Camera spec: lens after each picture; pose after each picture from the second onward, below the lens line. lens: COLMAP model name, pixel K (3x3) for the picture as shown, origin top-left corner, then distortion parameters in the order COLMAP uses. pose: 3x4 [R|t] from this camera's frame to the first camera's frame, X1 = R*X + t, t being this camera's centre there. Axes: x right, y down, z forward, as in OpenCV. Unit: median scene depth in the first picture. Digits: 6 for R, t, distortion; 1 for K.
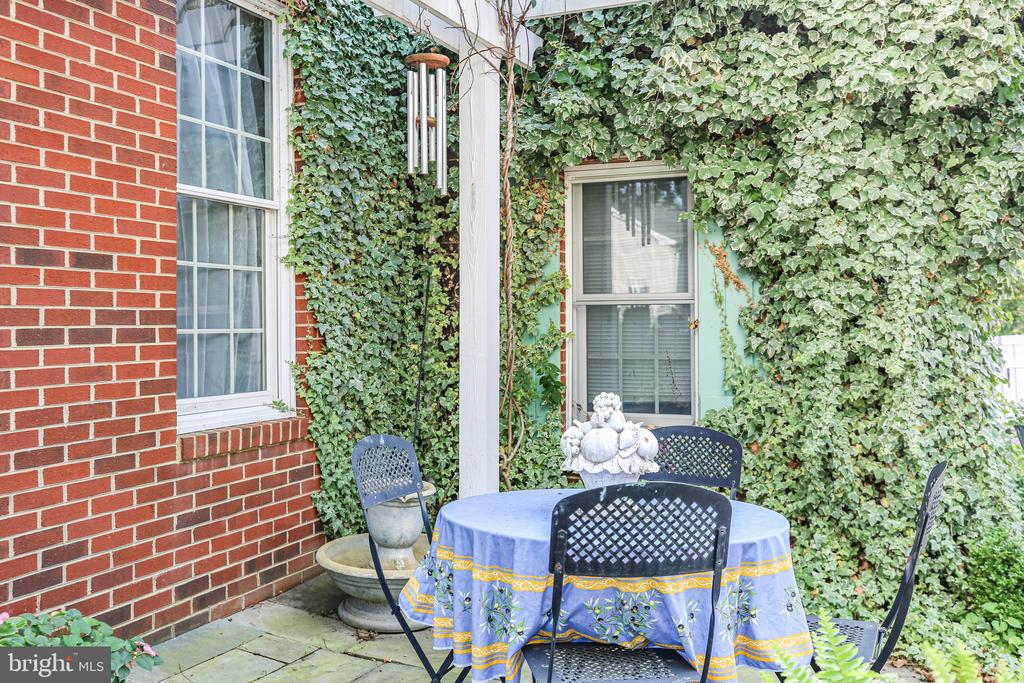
lens RADIAL K [[939.2, 0, 509.4], [0, 939.2, 330.7], [0, 0, 1]] dist [0.023487, 0.000000]
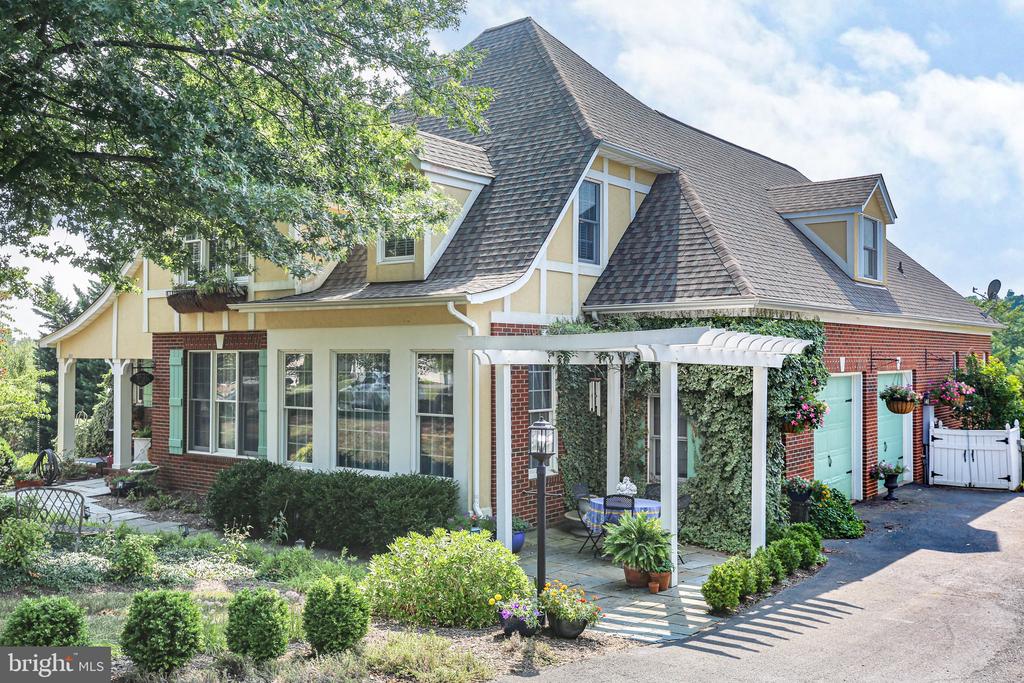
lens RADIAL K [[935.1, 0, 503.4], [0, 935.1, 344.8], [0, 0, 1]] dist [0.093286, 0.000000]
pose [[0.967530, 0.001836, -0.252749, 0.427953], [-0.005591, 0.999884, -0.014137, -0.323499], [0.252694, 0.015091, 0.967429, -2.291217]]
